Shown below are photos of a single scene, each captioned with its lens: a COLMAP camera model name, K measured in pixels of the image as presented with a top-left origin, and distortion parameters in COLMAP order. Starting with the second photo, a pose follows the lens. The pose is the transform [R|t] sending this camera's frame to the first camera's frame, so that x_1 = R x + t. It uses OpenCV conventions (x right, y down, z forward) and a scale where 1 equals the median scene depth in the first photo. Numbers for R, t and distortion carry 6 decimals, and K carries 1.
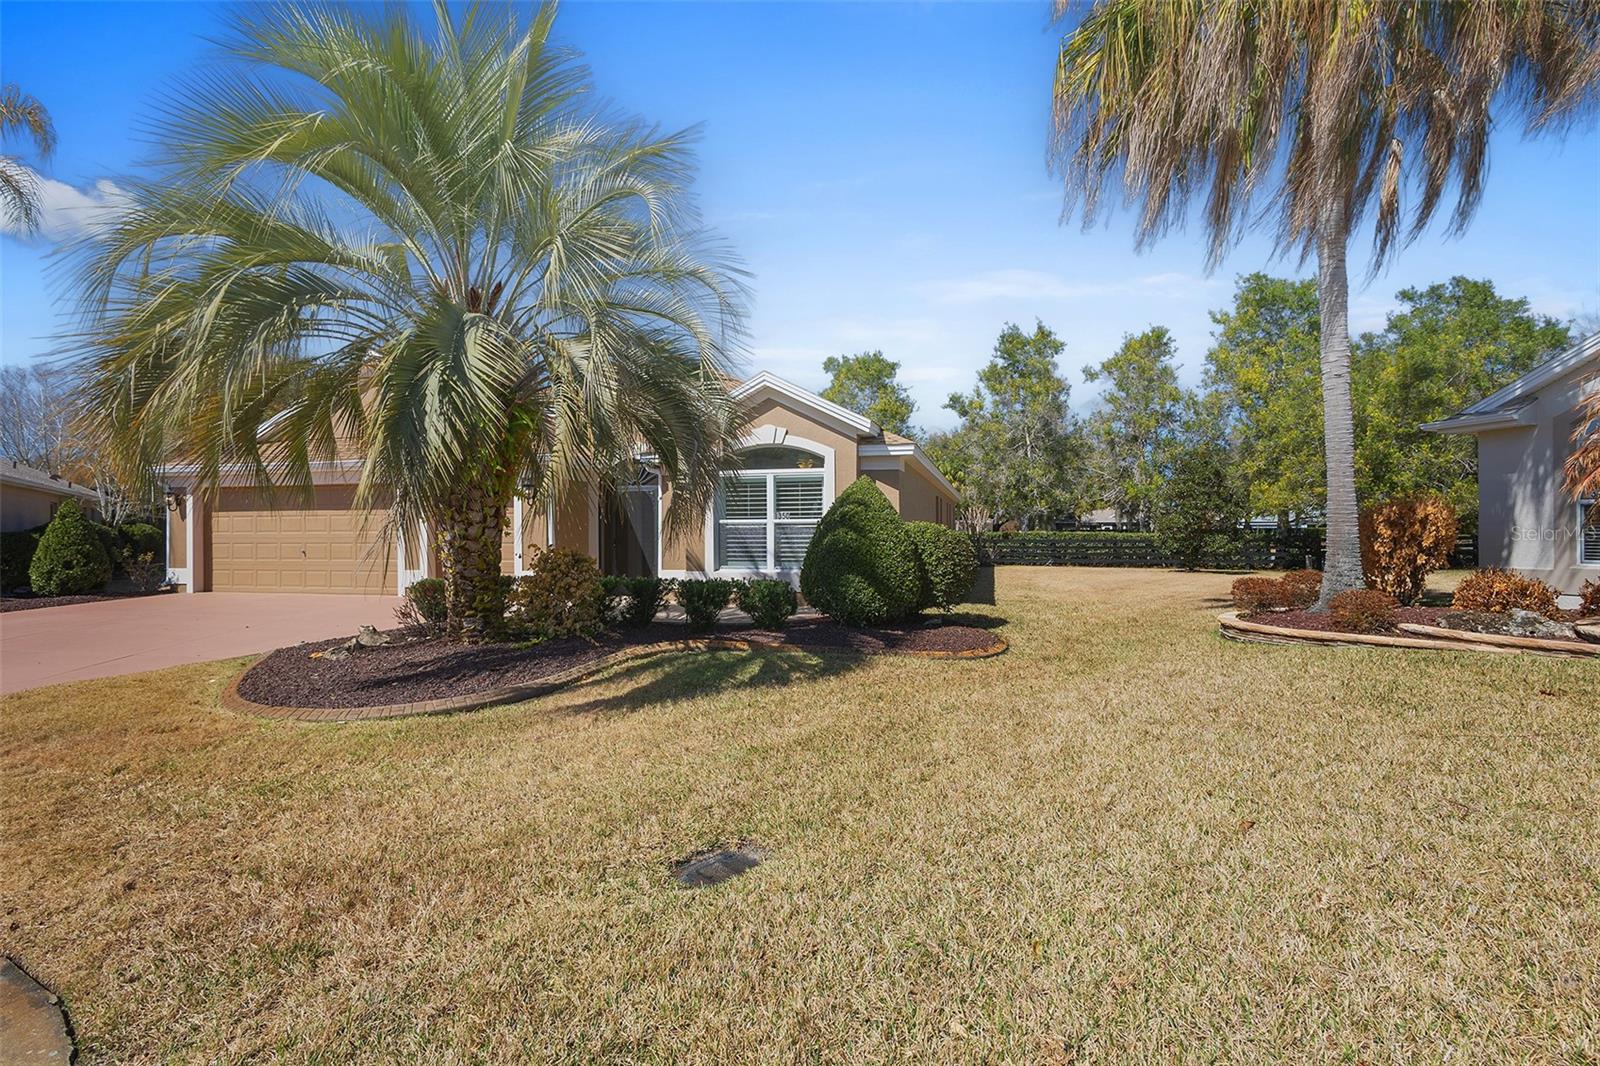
lens RADIAL K [[711.6, 0, 800.0], [0, 711.6, 533.0], [0, 0, 1]] dist [0.002064, -0.000675]
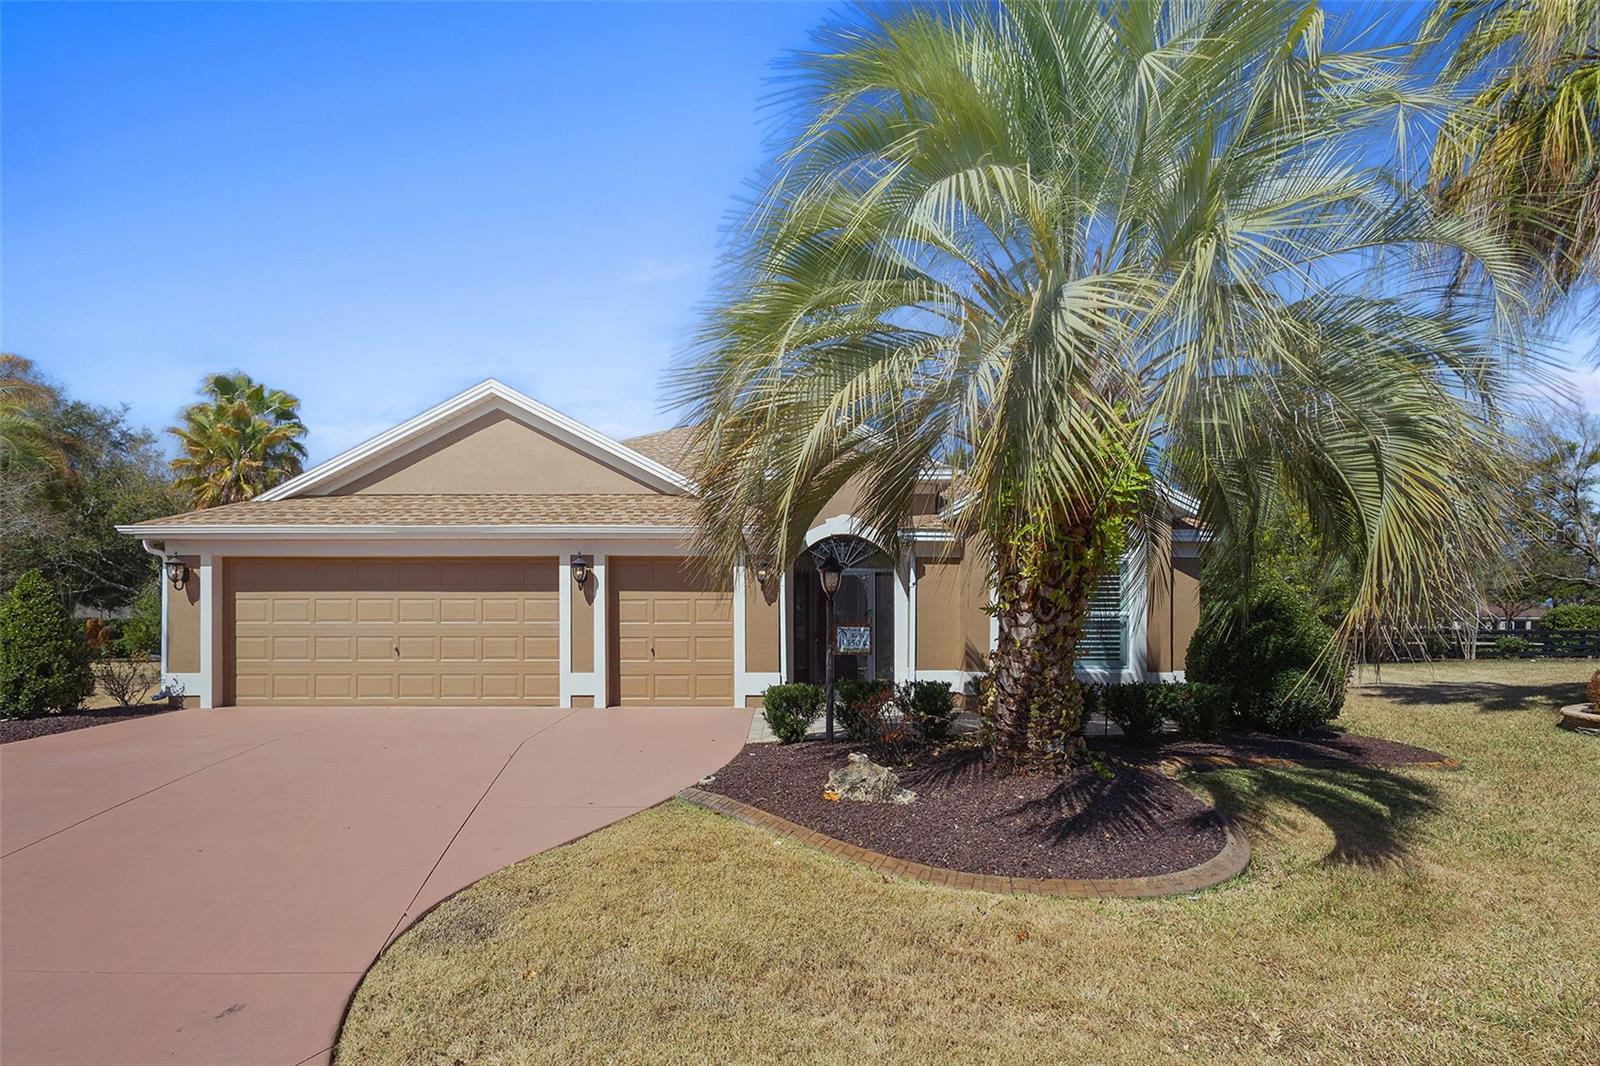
lens RADIAL K [[757.8, 0, 807.8], [0, 757.8, 634.5], [0, 0, 1]] dist [-0.009611, -0.000187]
pose [[0.968206, 0.003415, 0.250133, -0.474256], [-0.005719, 0.999948, 0.008484, 0.002546], [-0.250091, -0.009644, 0.968174, 0.144457]]
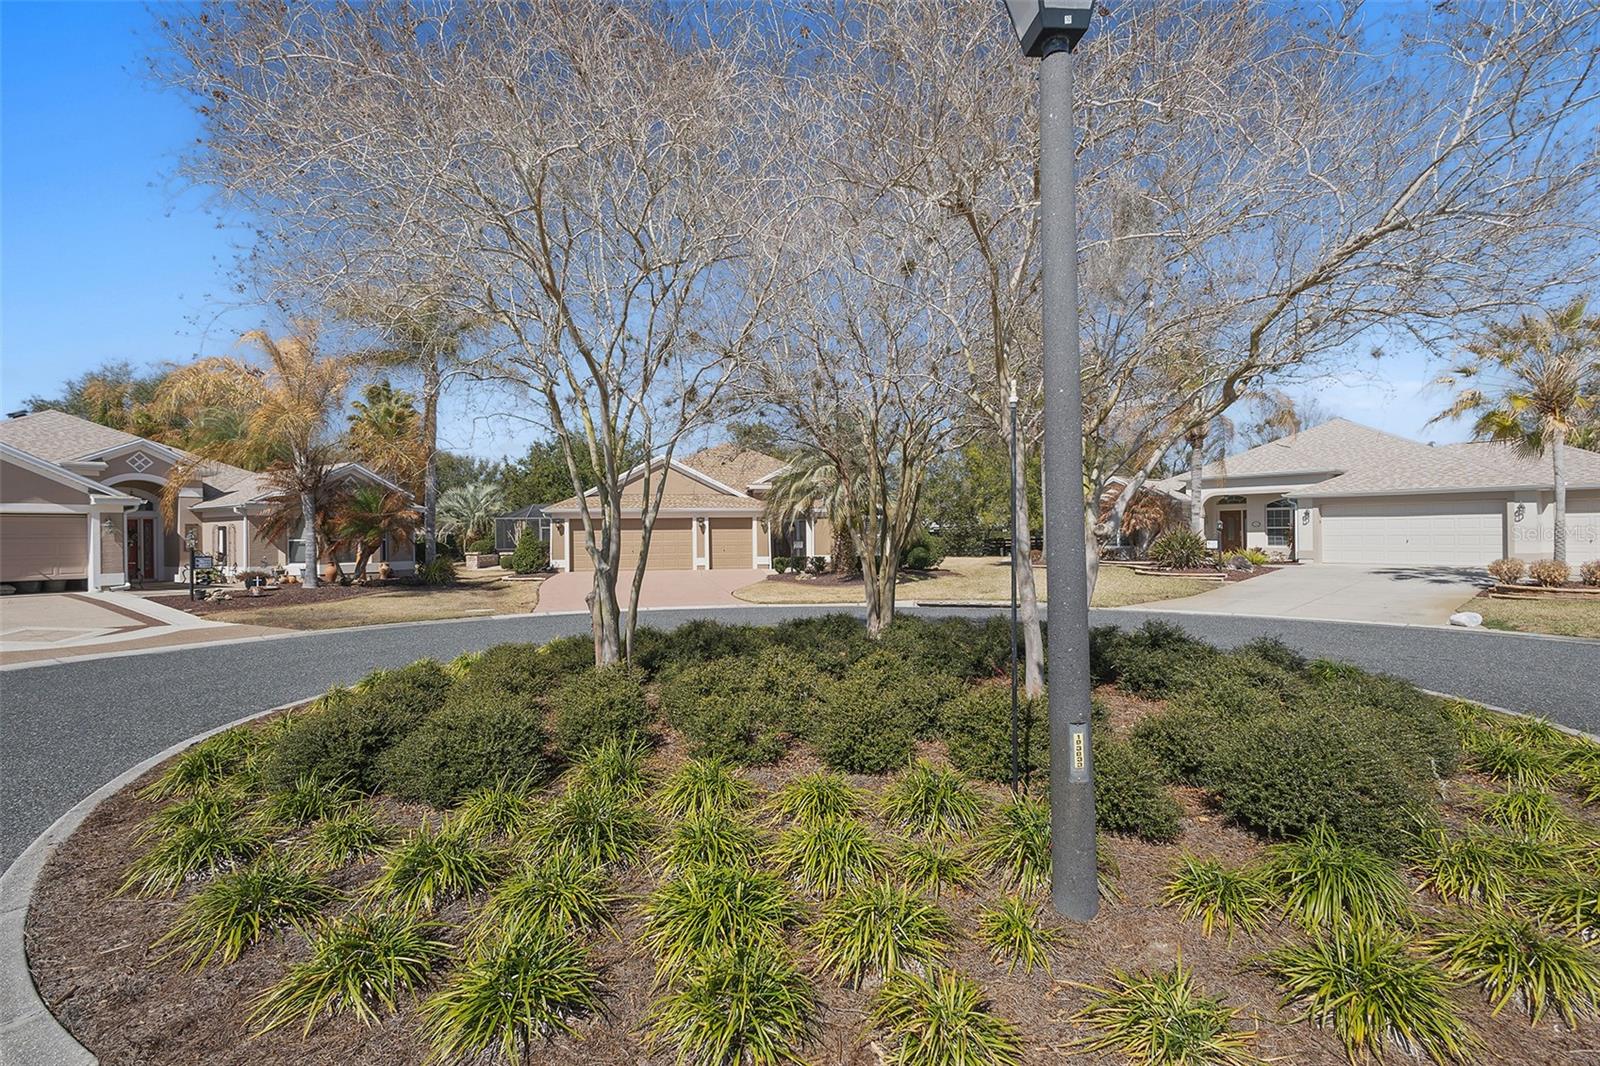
lens RADIAL K [[680.8, 0, 796.6], [0, 680.8, 534.7], [0, 0, 1]] dist [-0.017710, 0.007439]
pose [[0.928170, -0.004975, 0.372124, -0.967362], [0.006681, 0.999972, -0.003294, -0.009684], [-0.372097, 0.005543, 0.928177, -0.978174]]
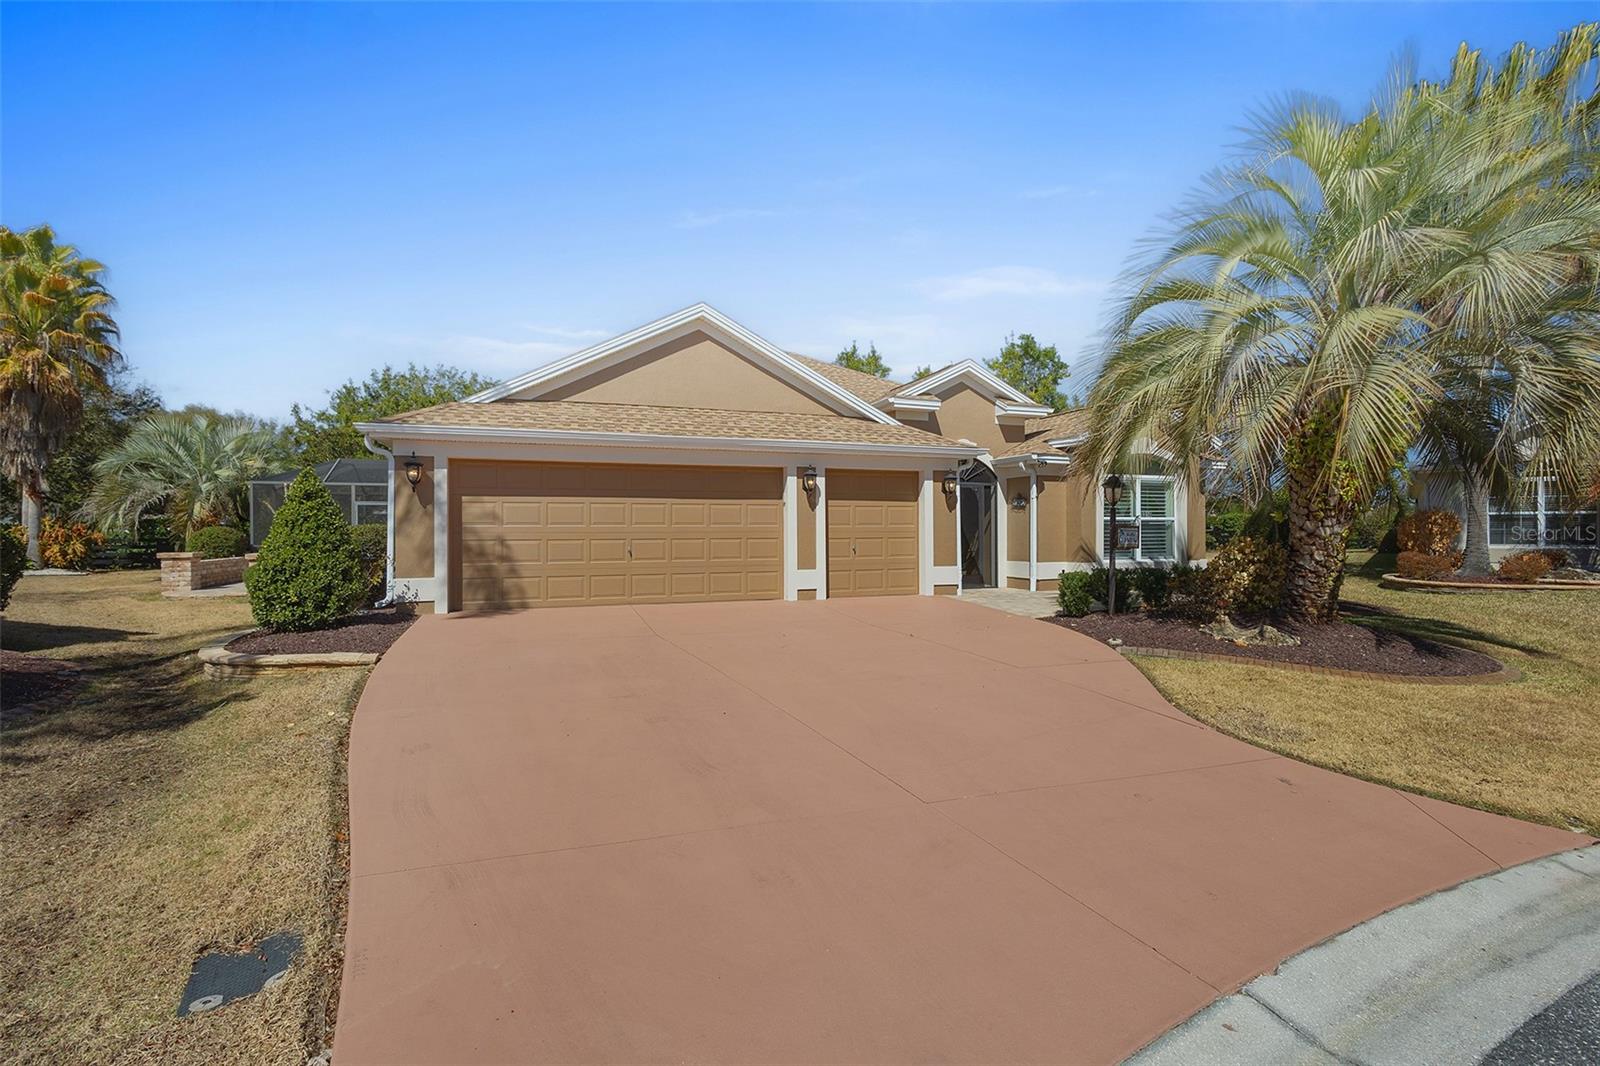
lens RADIAL K [[711.6, 0, 800.0], [0, 711.6, 533.0], [0, 0, 1]] dist [0.002064, -0.000675]
pose [[0.835755, 0.000468, 0.549103, -0.943590], [-0.001150, 0.999999, 0.000898, 0.005826], [-0.549102, -0.001382, 0.835754, 0.251609]]
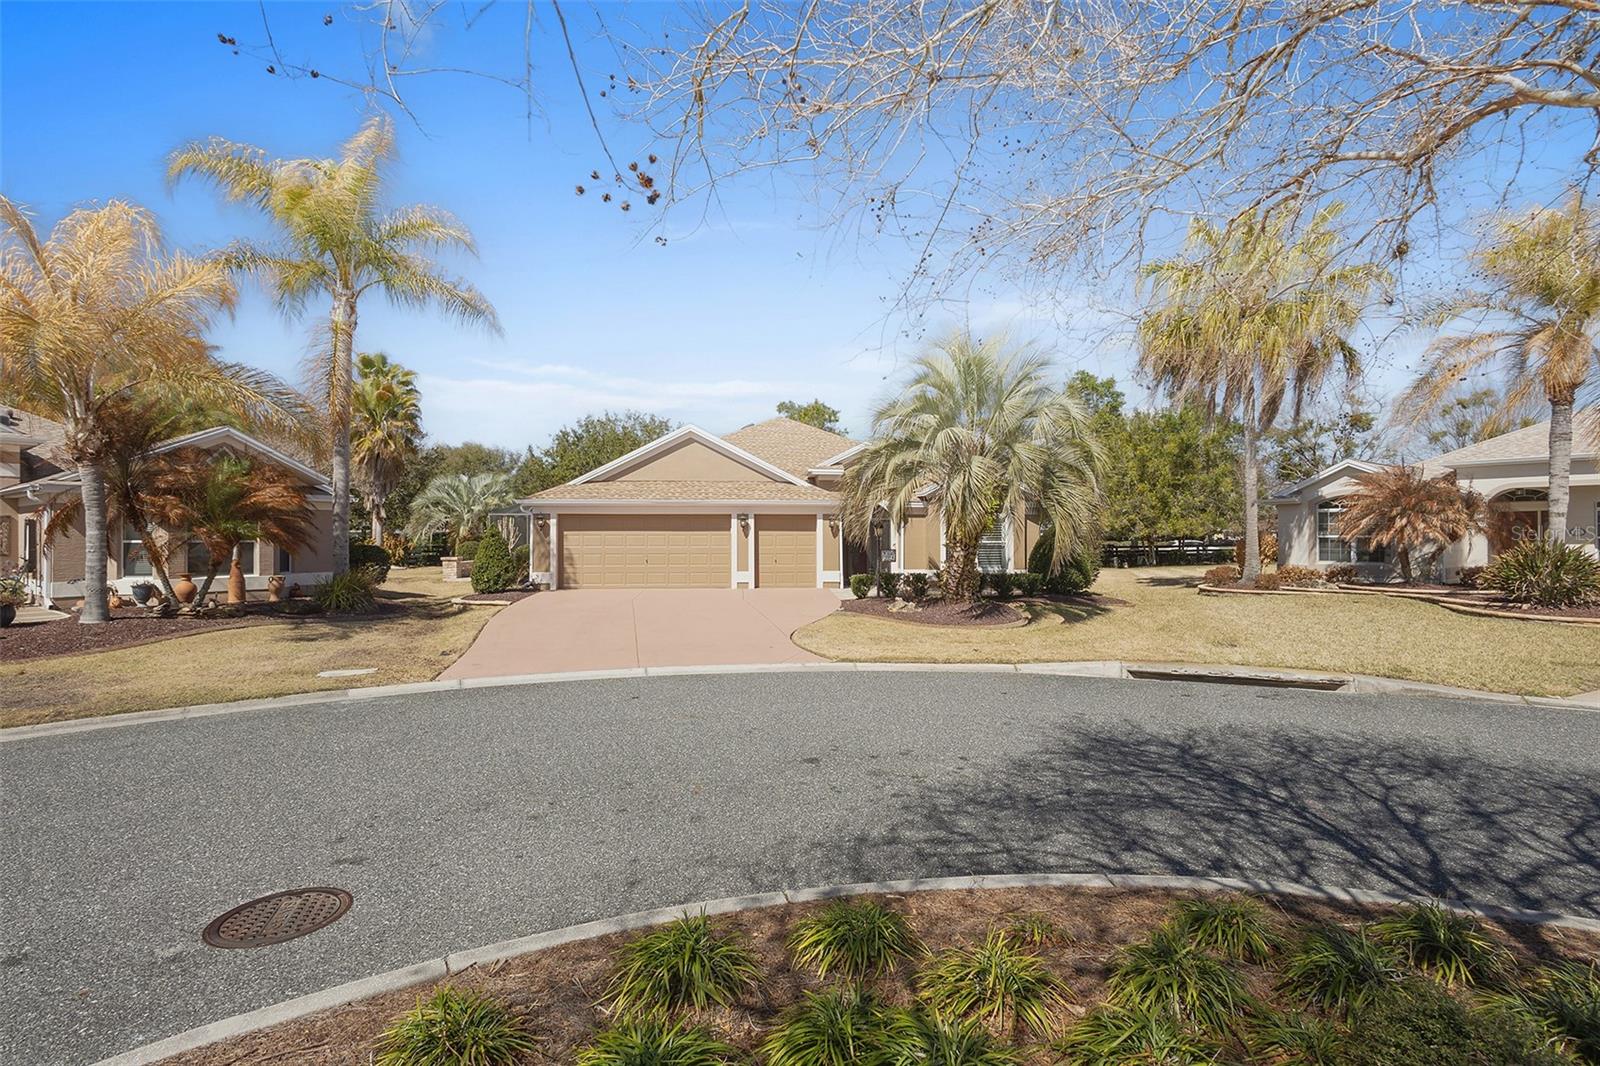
lens RADIAL K [[690.4, 0, 798.2], [0, 690.4, 539.9], [0, 0, 1]] dist [-0.003408, -0.000336]
pose [[0.949300, 0.003232, 0.314356, -0.828311], [-0.004383, 0.999986, 0.002955, -0.019777], [-0.314342, -0.004183, 0.949301, -0.421271]]
